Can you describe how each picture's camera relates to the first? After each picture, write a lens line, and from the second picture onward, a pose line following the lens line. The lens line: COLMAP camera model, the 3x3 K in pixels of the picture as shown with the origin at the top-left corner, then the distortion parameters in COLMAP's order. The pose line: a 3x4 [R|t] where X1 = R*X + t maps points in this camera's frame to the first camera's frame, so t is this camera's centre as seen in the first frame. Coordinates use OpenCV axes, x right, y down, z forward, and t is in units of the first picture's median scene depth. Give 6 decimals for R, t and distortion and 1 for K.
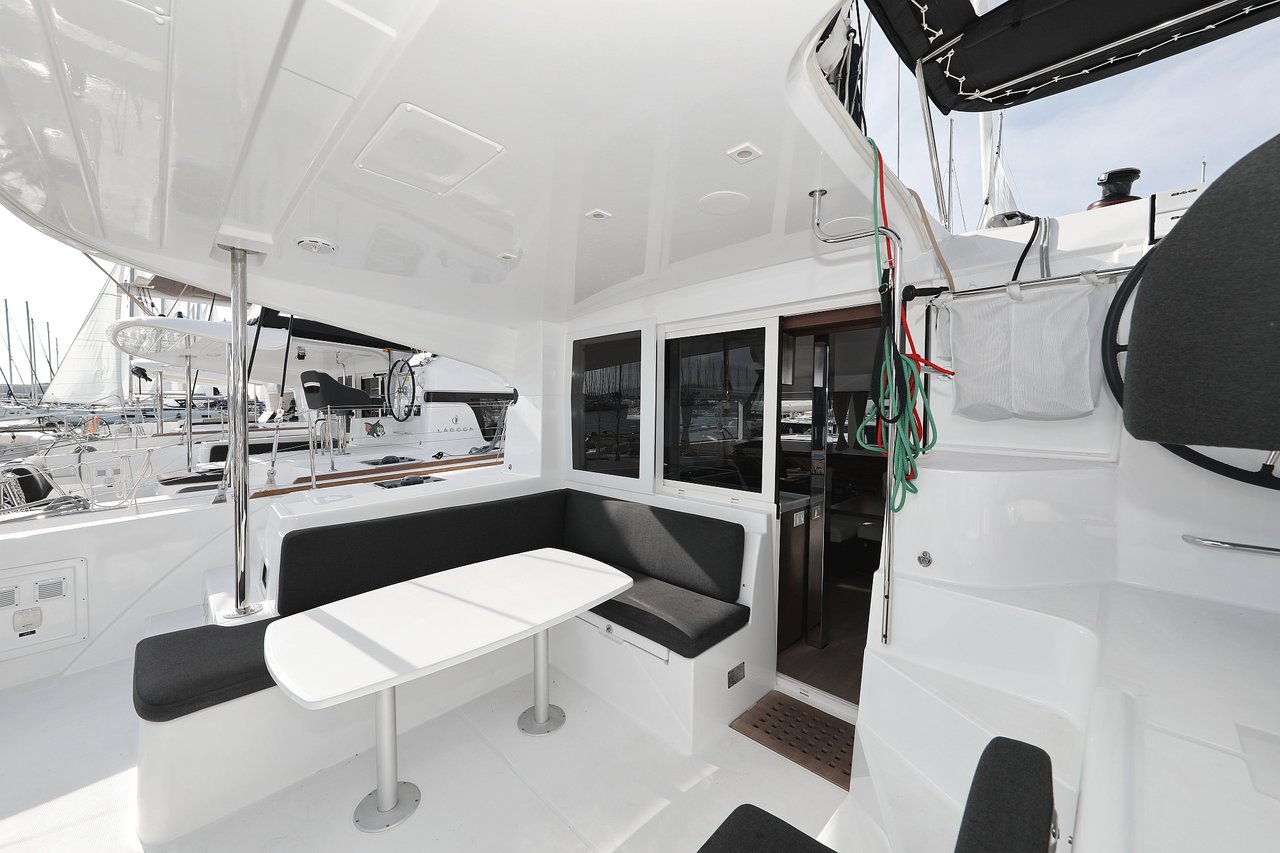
lens RADIAL K [[479.1, 0, 638.4], [0, 479.1, 423.1], [0, 0, 1]] dist [0.001847, 0.000084]
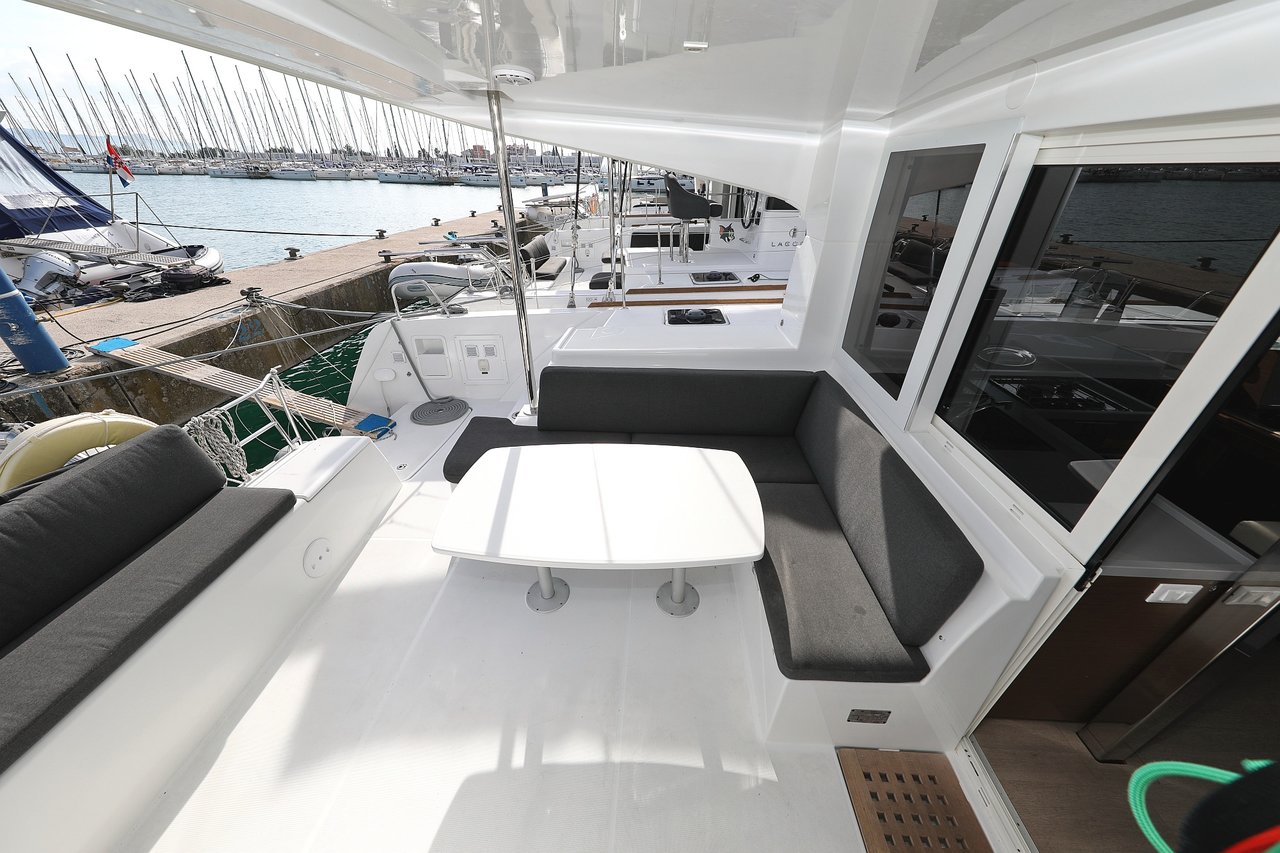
lens RADIAL K [[437.4, 0, 640.2], [0, 437.4, 430.4], [0, 0, 1]] dist [-0.002079, -0.000058]
pose [[0.671336, 0.376712, -0.638276, 0.179081], [-0.024779, 0.872119, 0.488665, -0.150331], [0.740739, -0.312243, 0.594820, 0.357478]]
